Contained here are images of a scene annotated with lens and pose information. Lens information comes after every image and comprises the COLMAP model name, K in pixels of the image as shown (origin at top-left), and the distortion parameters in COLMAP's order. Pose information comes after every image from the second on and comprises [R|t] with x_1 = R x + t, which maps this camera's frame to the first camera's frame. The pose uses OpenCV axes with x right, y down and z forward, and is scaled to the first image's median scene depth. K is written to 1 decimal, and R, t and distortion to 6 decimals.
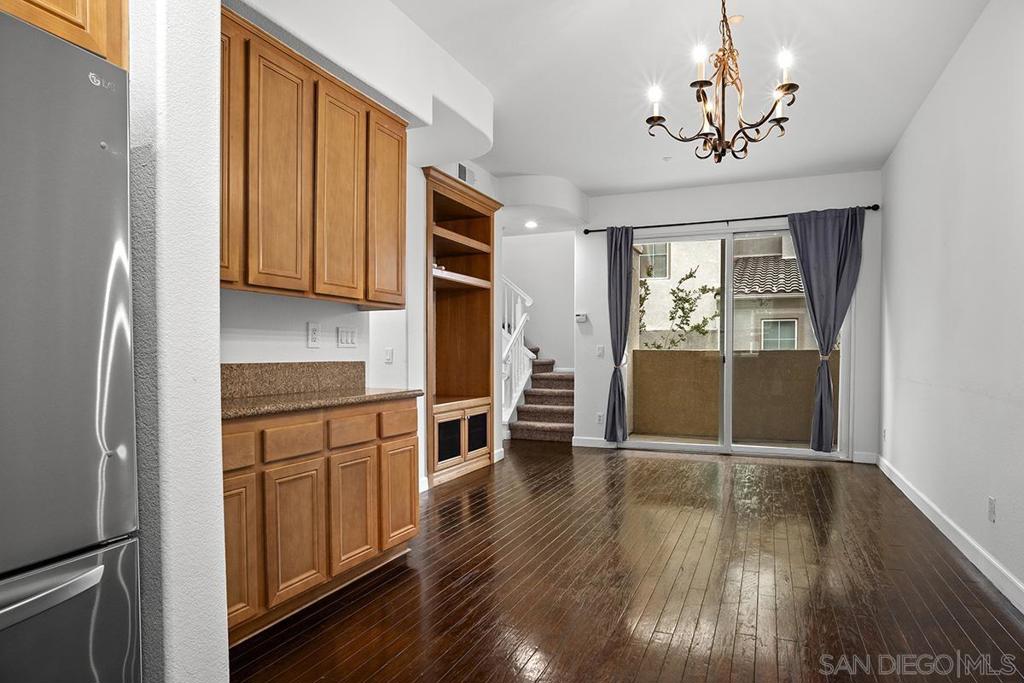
lens RADIAL K [[591.3, 0, 509.7], [0, 591.3, 370.8], [0, 0, 1]] dist [-0.086012, 0.058474]
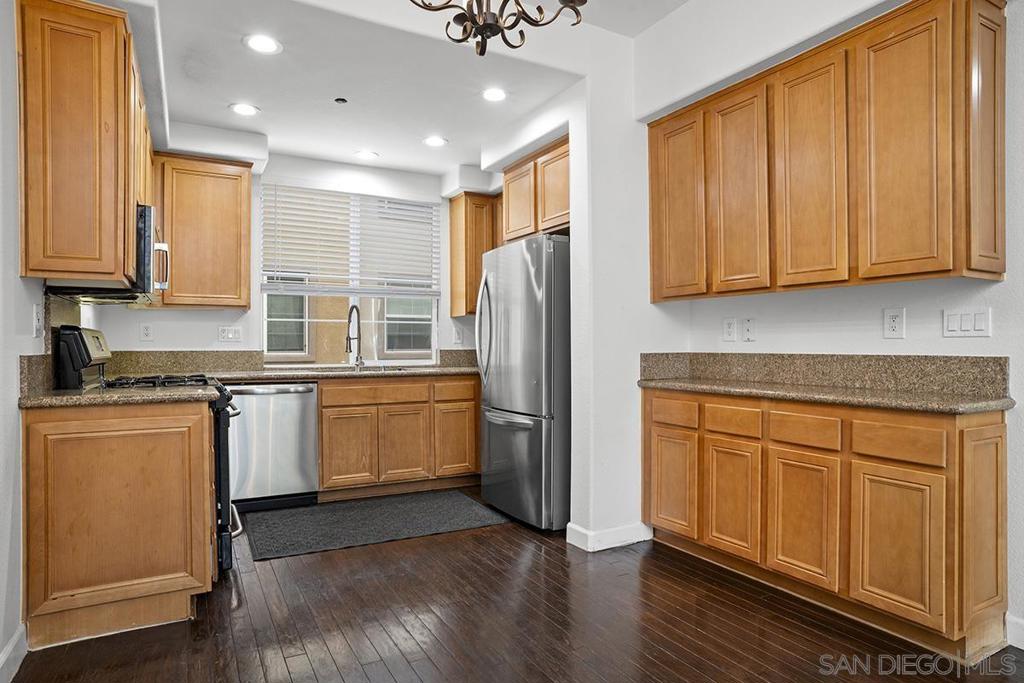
lens RADIAL K [[591.0, 0, 516.3], [0, 591.0, 343.0], [0, 0, 1]] dist [-0.090437, 0.059323]
pose [[-0.593859, 0.002061, -0.804567, 0.331099], [-0.020196, 0.999643, 0.017468, -0.018516], [0.804316, 0.026623, -0.593606, 0.537562]]
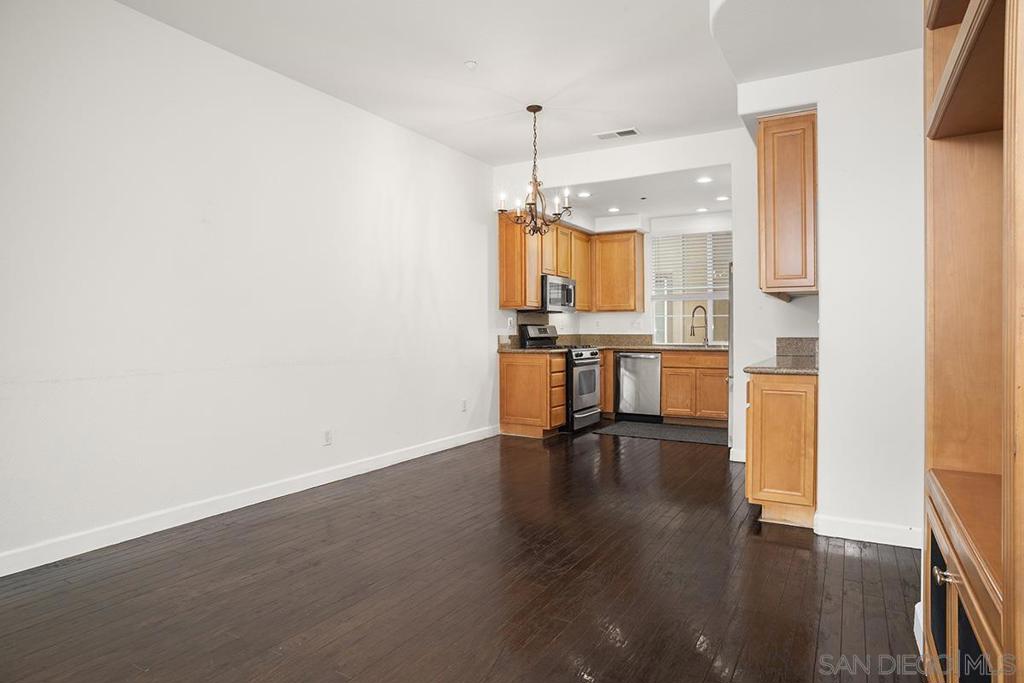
lens RADIAL K [[584.8, 0, 512.0], [0, 584.8, 336.0], [0, 0, 1]] dist [-0.088185, 0.058175]
pose [[-0.993261, 0.006318, 0.115728, 0.083224], [0.010948, 0.999163, 0.039413, -0.039410], [-0.115382, 0.040415, -0.992499, 1.147930]]
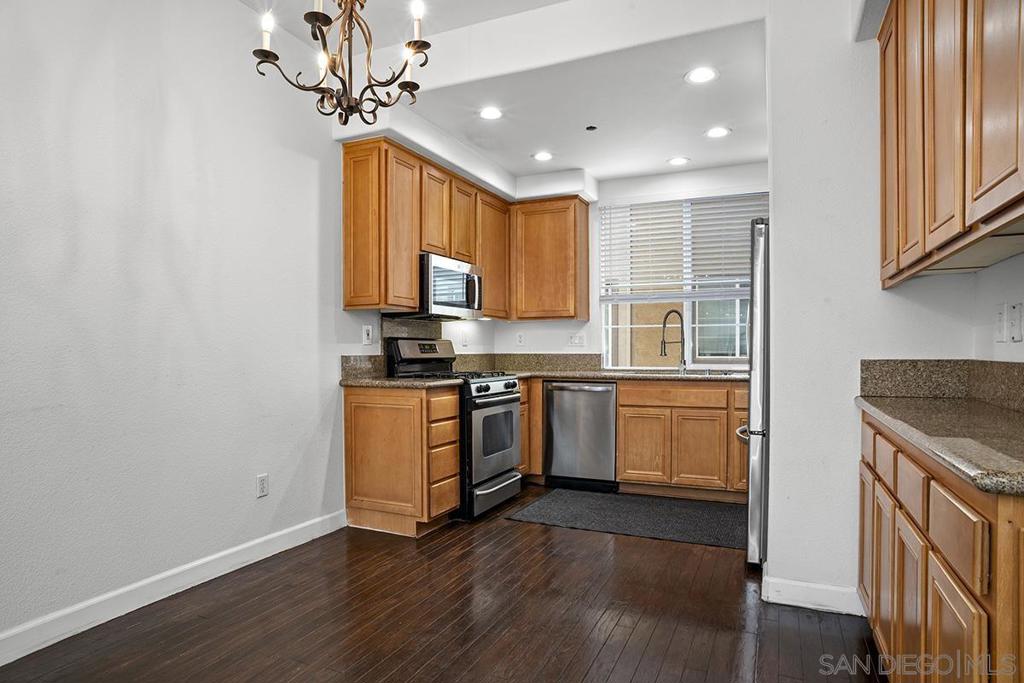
lens RADIAL K [[591.5, 0, 512.5], [0, 591.5, 354.3], [0, 0, 1]] dist [-0.090632, 0.060462]
pose [[-0.999945, 0.006708, 0.008093, 0.047546], [0.007007, 0.999274, 0.037436, -0.021942], [-0.007836, 0.037490, -0.999266, 0.705567]]
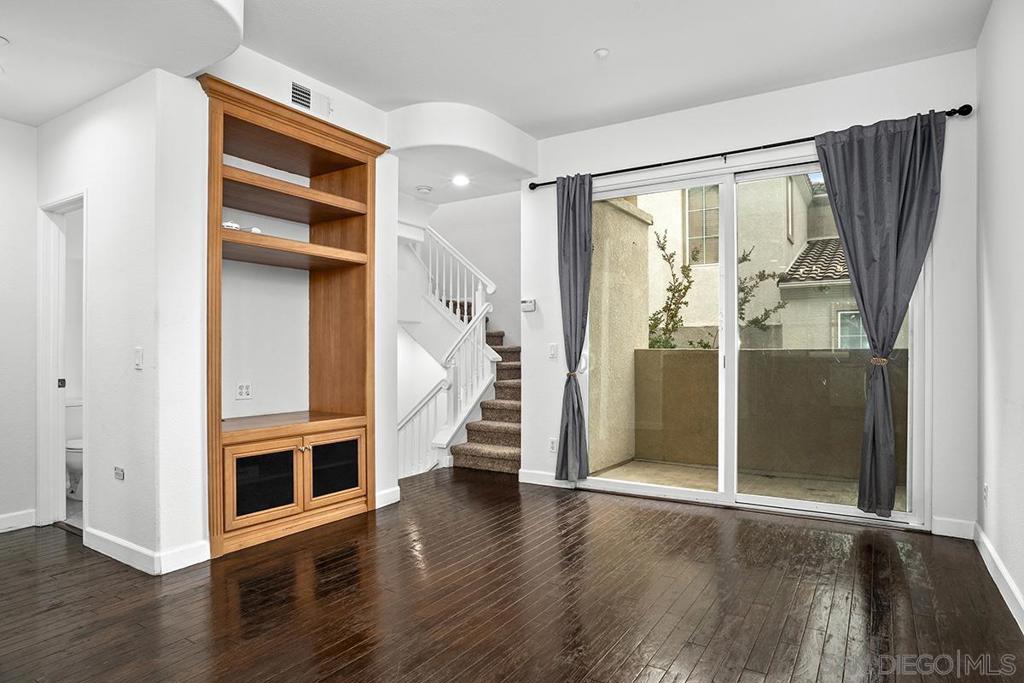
lens RADIAL K [[591.5, 0, 512.5], [0, 591.5, 354.3], [0, 0, 1]] dist [-0.090632, 0.060462]
pose [[0.988722, -0.000397, -0.149760, 0.241115], [-0.003730, 0.999621, -0.027277, -0.011196], [0.149714, 0.027528, 0.988346, 0.323622]]
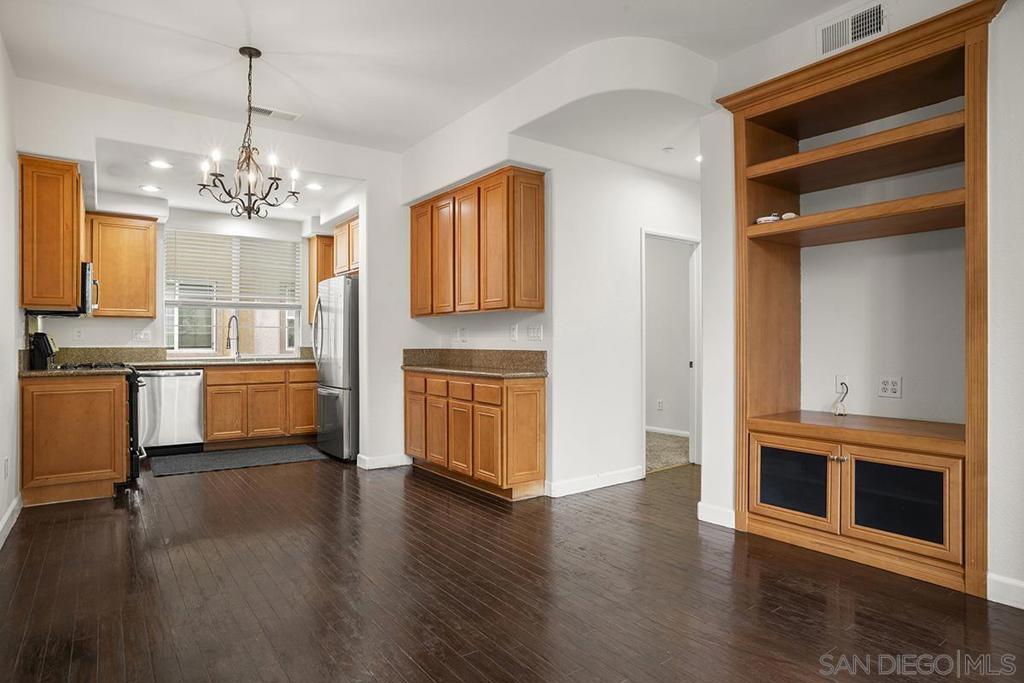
lens RADIAL K [[584.8, 0, 512.0], [0, 584.8, 336.0], [0, 0, 1]] dist [-0.088185, 0.058175]
pose [[-0.501202, -0.005172, -0.865315, 0.507366], [-0.023170, 0.999704, 0.007445, -0.032227], [0.865020, 0.023781, -0.501174, 0.900028]]
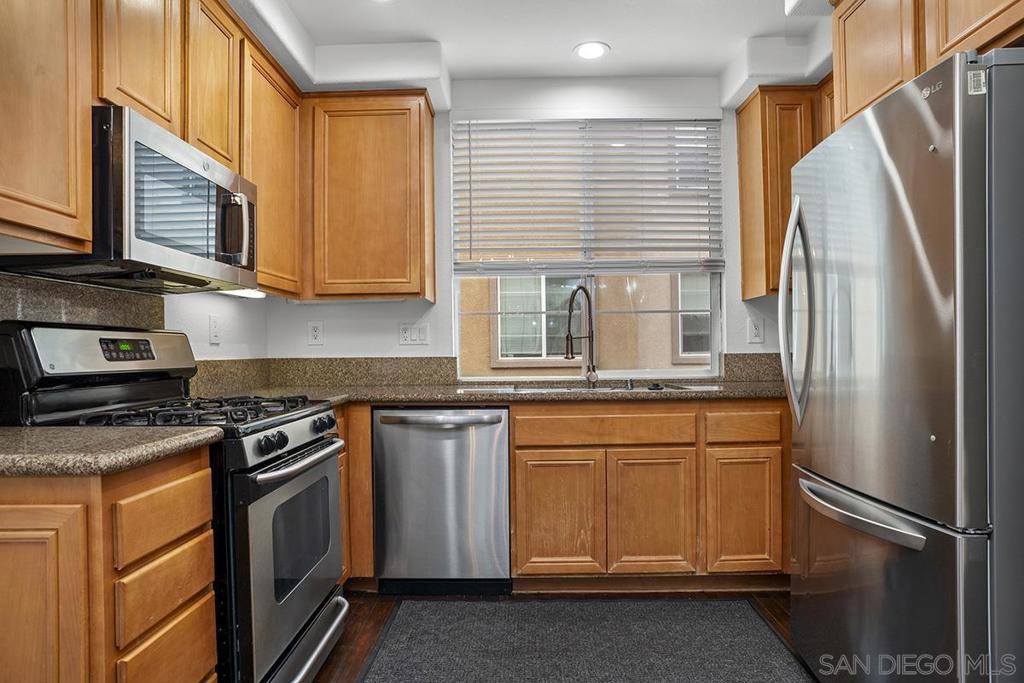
lens RADIAL K [[591.5, 0, 512.5], [0, 591.5, 354.3], [0, 0, 1]] dist [-0.090632, 0.060462]
pose [[-0.919218, 0.017218, -0.393373, 0.088470], [0.002909, 0.999313, 0.036942, -0.011043], [0.393739, 0.032813, -0.918636, 0.347513]]
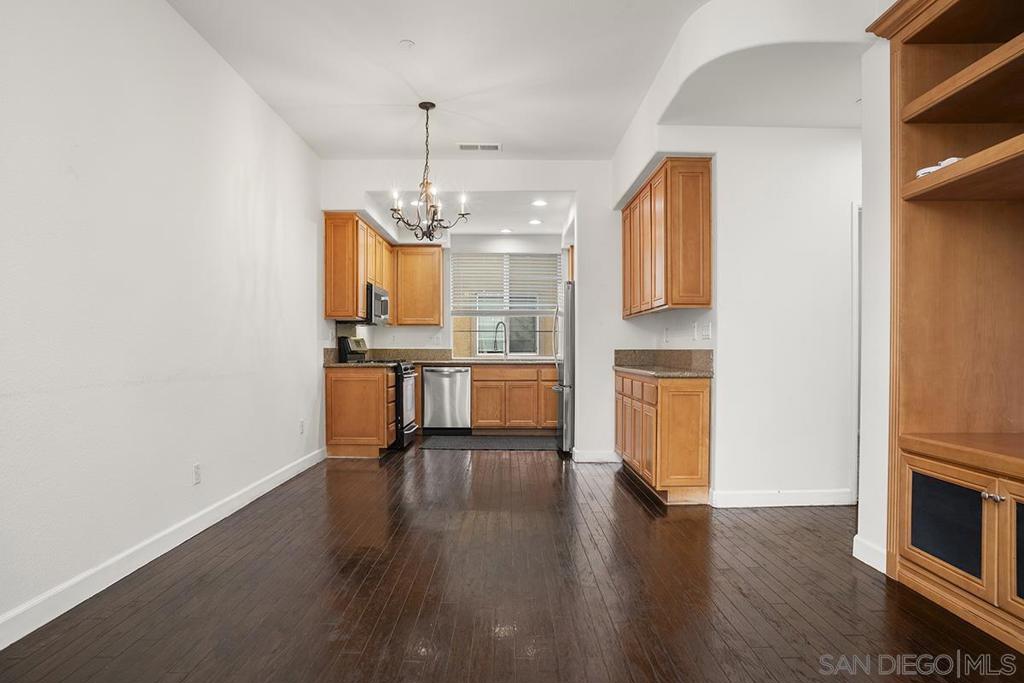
lens RADIAL K [[591.5, 0, 512.5], [0, 591.5, 354.3], [0, 0, 1]] dist [-0.090632, 0.060462]
pose [[-0.910708, 0.005647, -0.413013, 0.346889], [-0.010000, 0.999312, 0.035713, -0.025750], [0.412930, 0.036654, -0.910025, 1.093995]]
